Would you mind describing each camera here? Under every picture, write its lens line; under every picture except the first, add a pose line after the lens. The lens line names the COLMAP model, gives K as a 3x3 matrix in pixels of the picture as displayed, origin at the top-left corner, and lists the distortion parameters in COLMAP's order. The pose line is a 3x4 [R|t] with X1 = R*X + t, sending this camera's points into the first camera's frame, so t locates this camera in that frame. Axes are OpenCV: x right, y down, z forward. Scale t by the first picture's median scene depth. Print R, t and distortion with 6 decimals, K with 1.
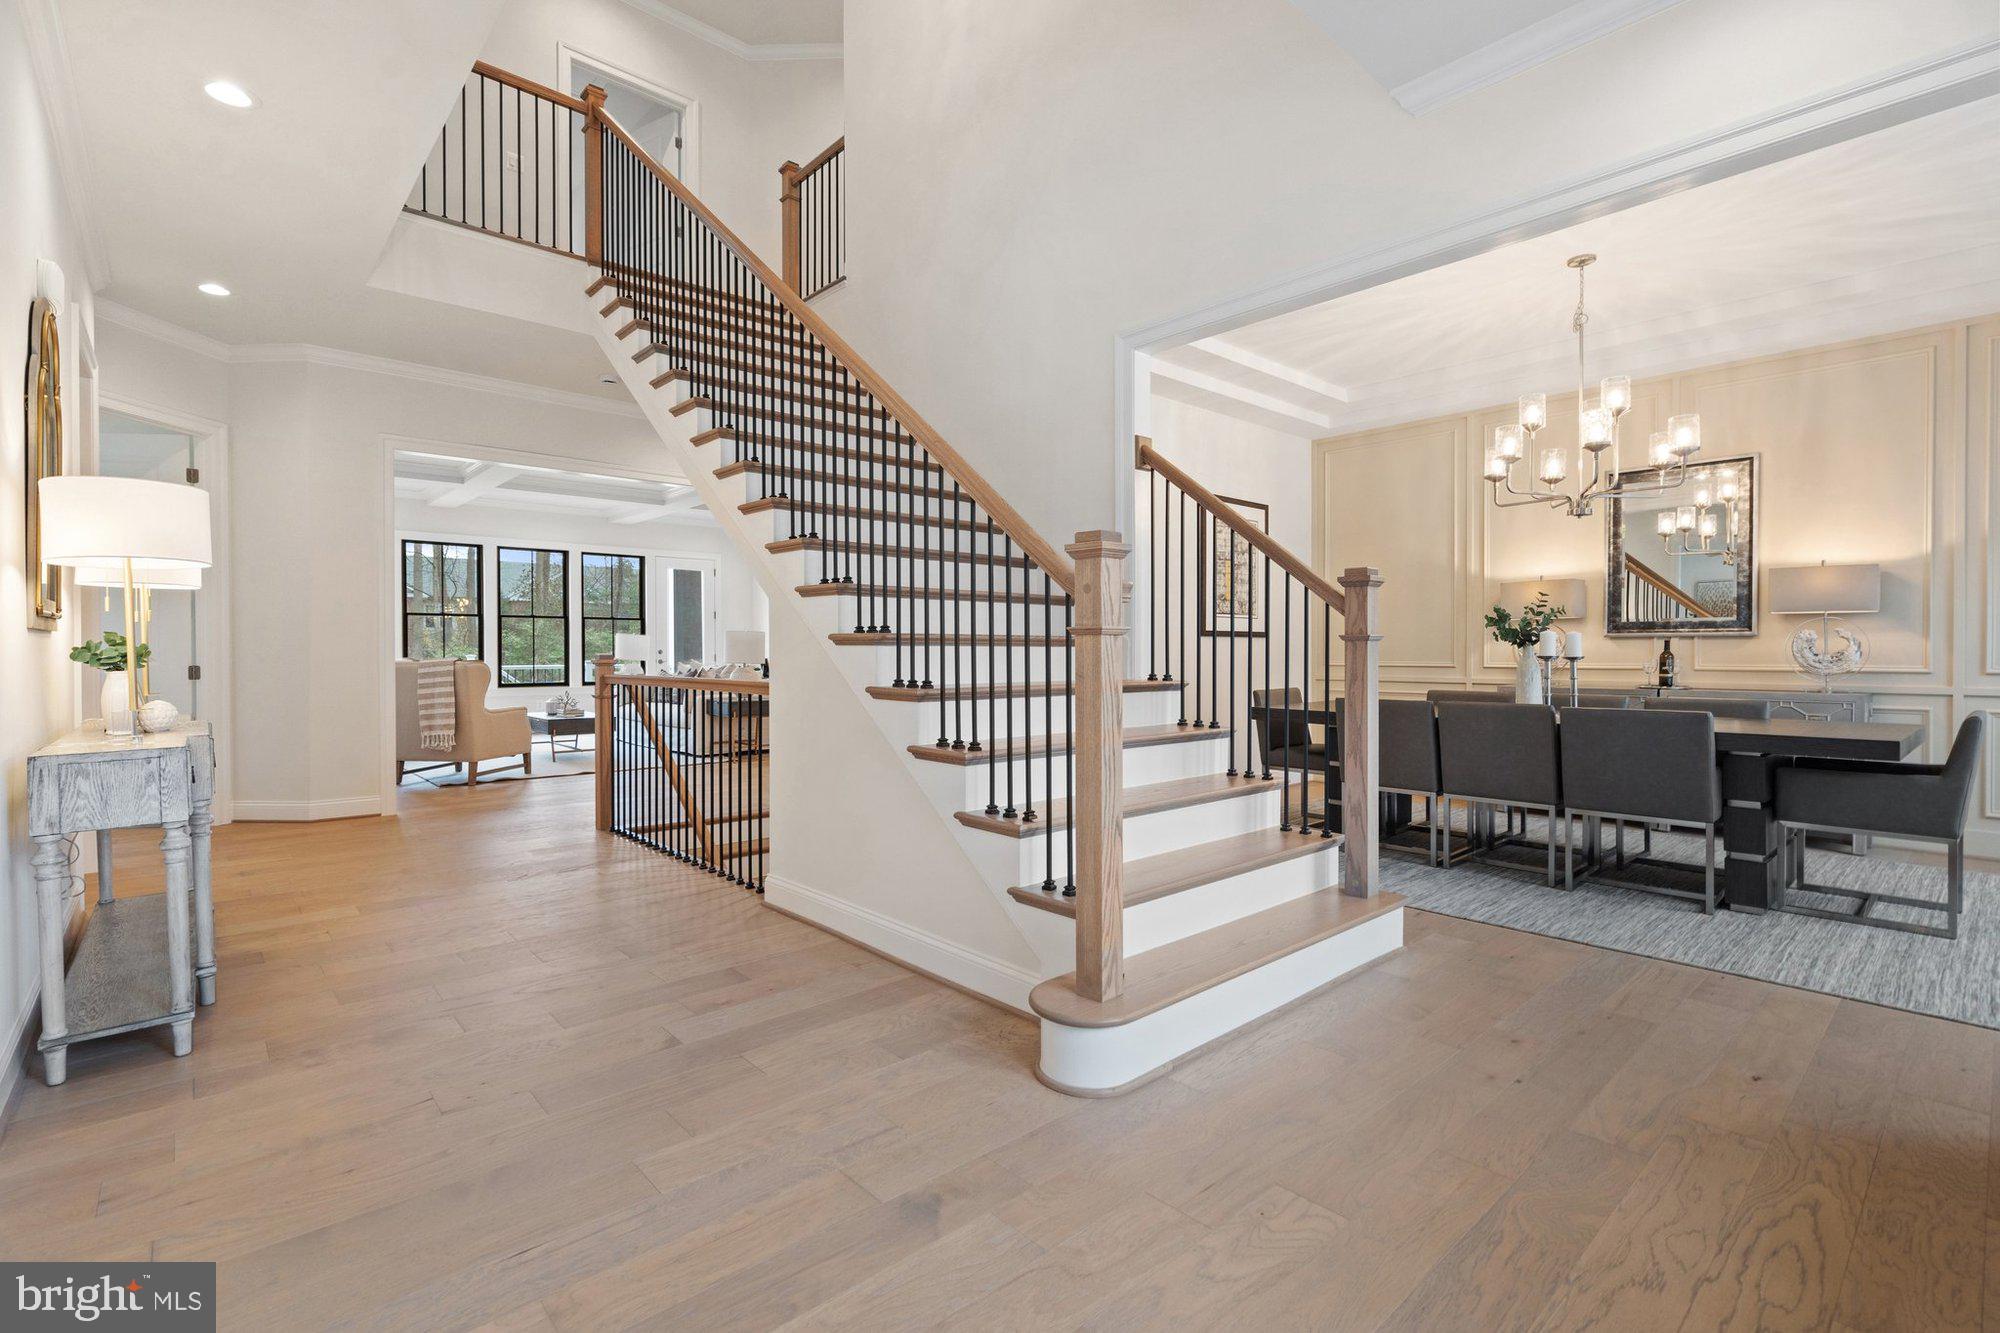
lens RADIAL K [[923.1, 0, 997.0], [0, 923.1, 658.3], [0, 0, 1]] dist [-0.002841, 0.000353]
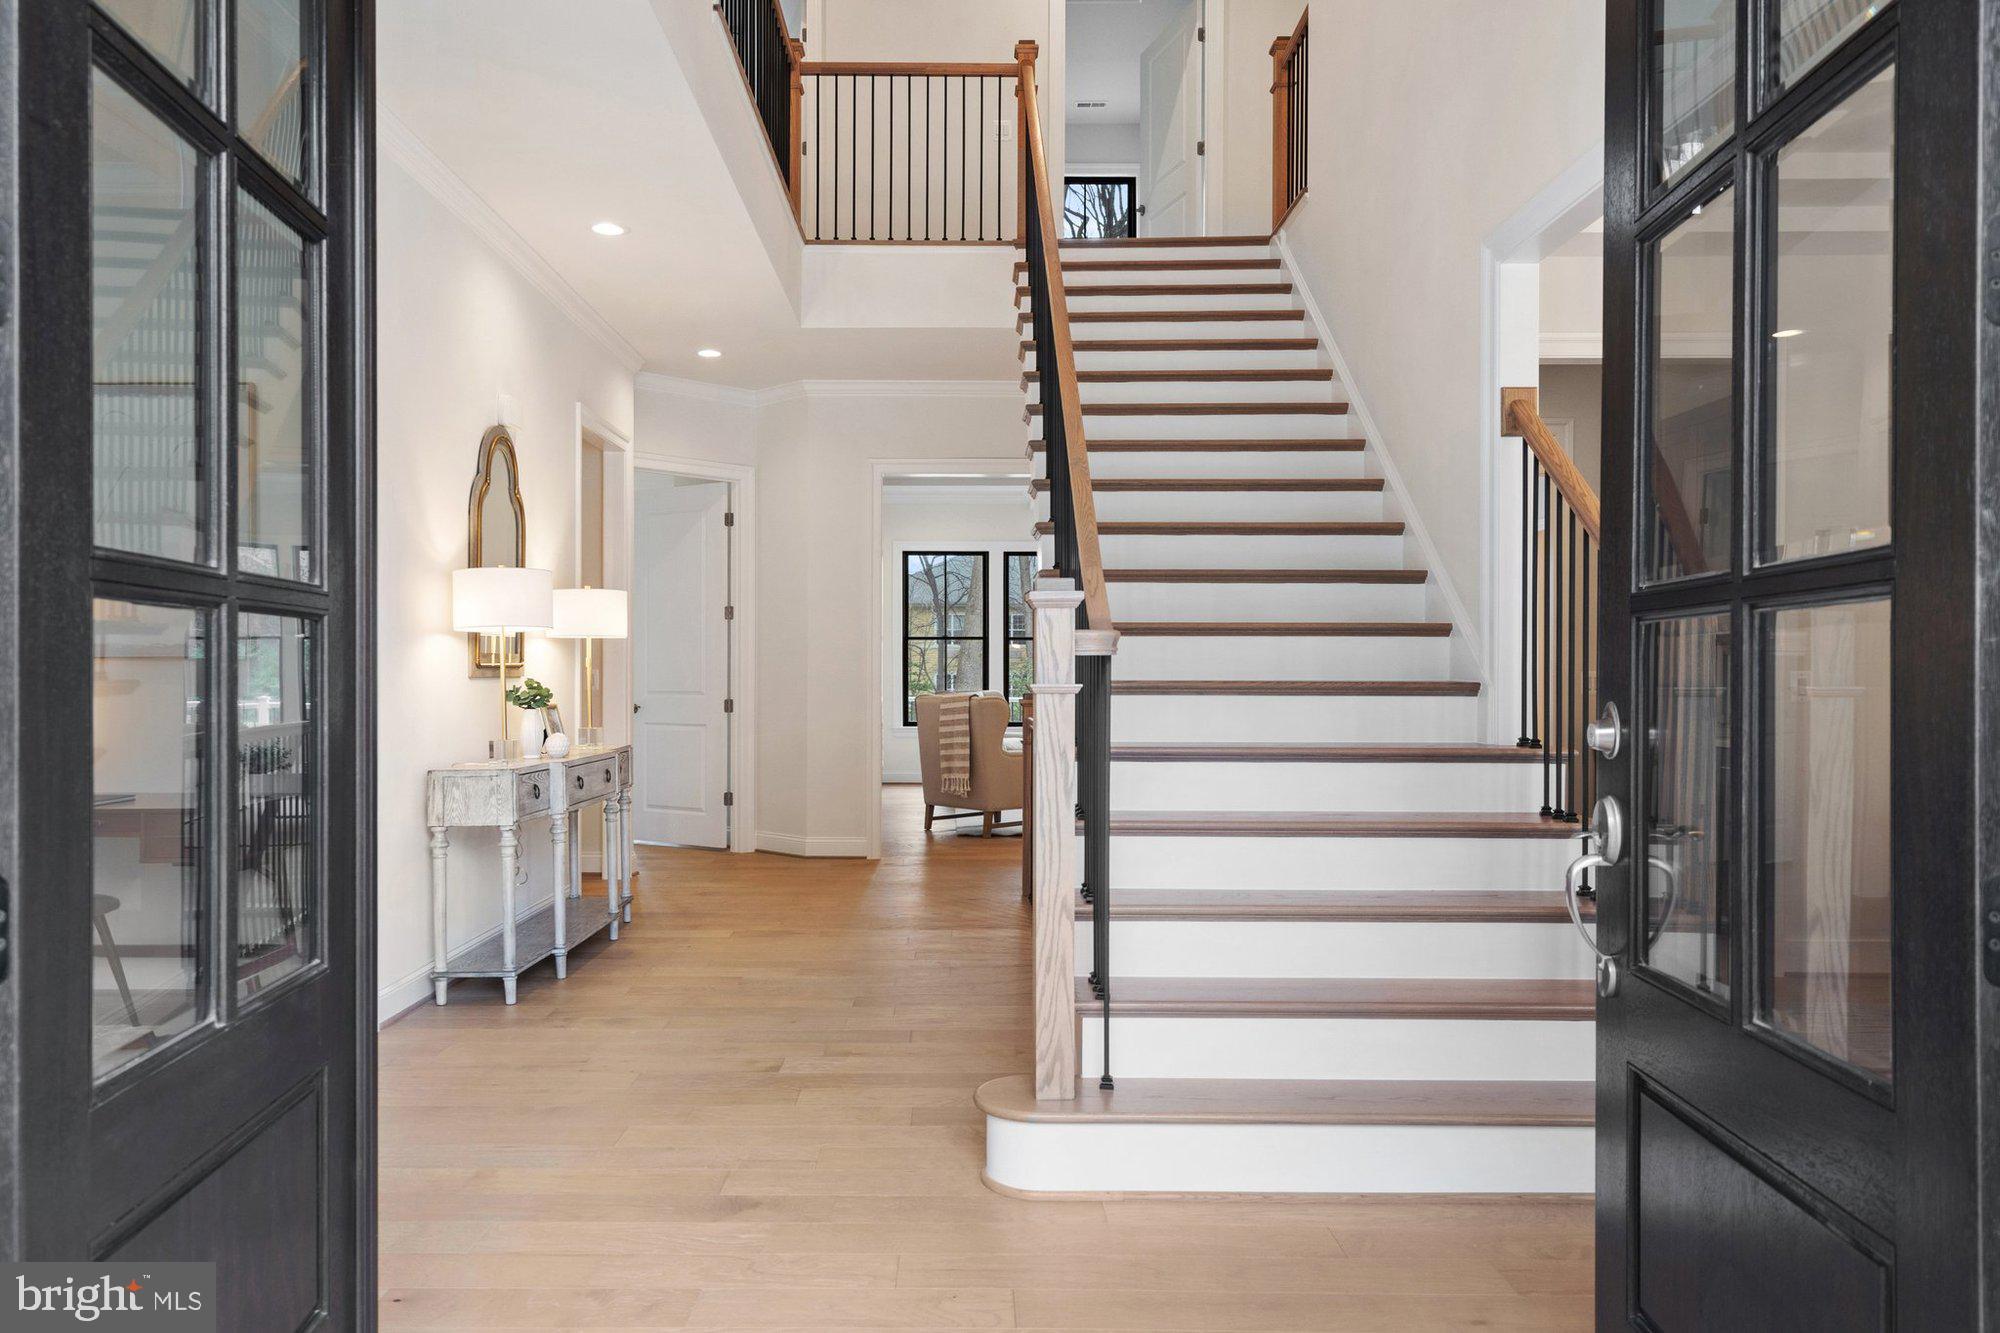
lens RADIAL K [[1438.5, 0, 963.0], [0, 1438.5, 667.7], [0, 0, 1]] dist [0.011927, 0.002202]
pose [[0.741293, -0.000023, -0.671181, 0.788056], [-0.007846, 0.999931, -0.008700, -0.029219], [0.671135, 0.011715, 0.741242, -0.077350]]
